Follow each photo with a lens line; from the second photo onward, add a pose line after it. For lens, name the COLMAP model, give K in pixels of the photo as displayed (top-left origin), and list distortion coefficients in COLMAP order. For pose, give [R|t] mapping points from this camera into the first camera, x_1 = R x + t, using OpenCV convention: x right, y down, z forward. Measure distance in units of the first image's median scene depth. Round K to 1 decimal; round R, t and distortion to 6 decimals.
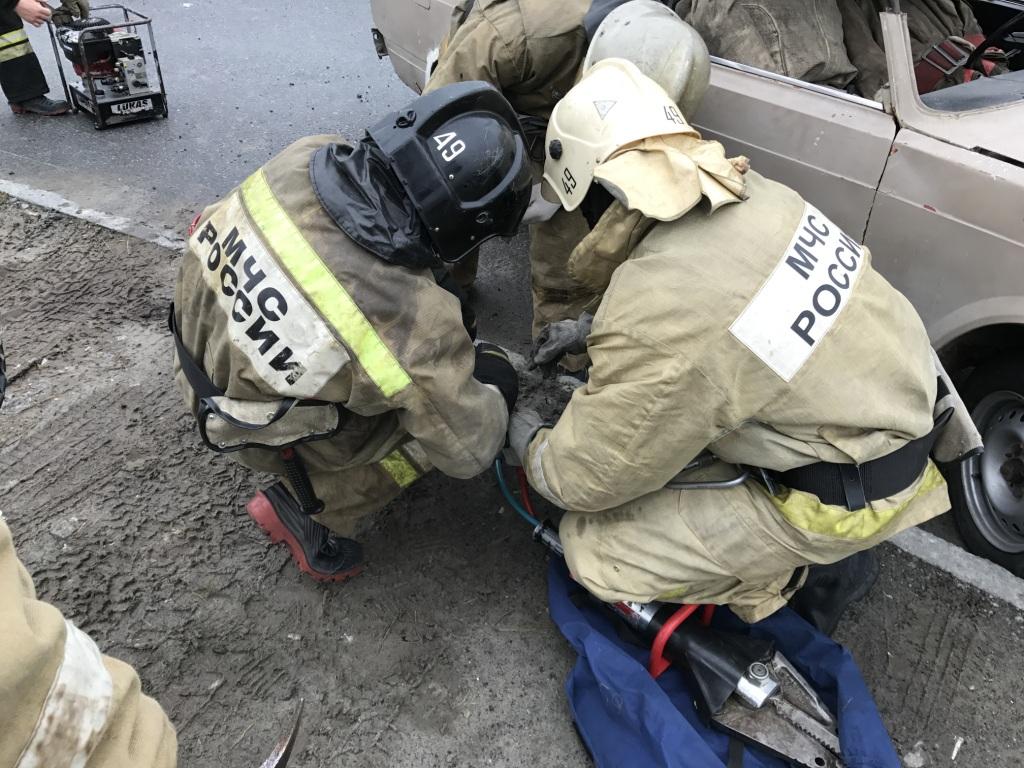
lens RADIAL K [[829.6, 0, 512.0], [0, 829.6, 384.0], [0, 0, 1]] dist [-0.027093, 0.003882]
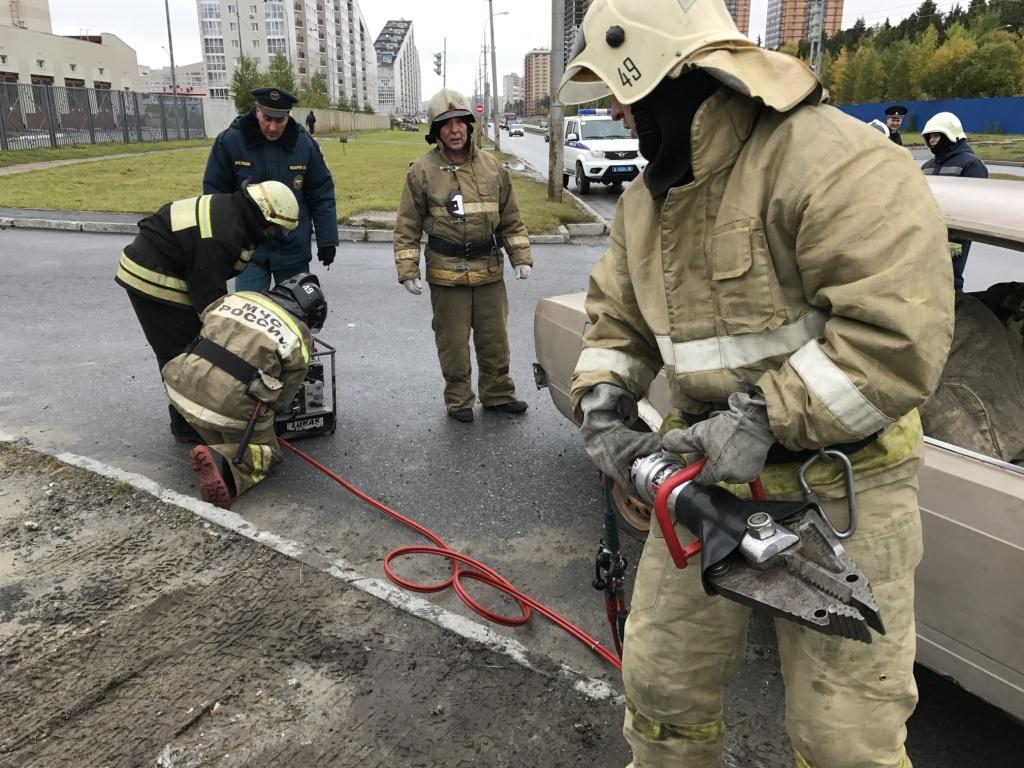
lens RADIAL K [[829.6, 0, 512.0], [0, 829.6, 384.0], [0, 0, 1]] dist [-0.027093, 0.003882]
pose [[0.992201, 0.030320, -0.120907, -0.100768], [-0.068913, 0.941679, -0.329382, -0.075859], [0.103868, 0.335145, 0.936424, 0.002349]]
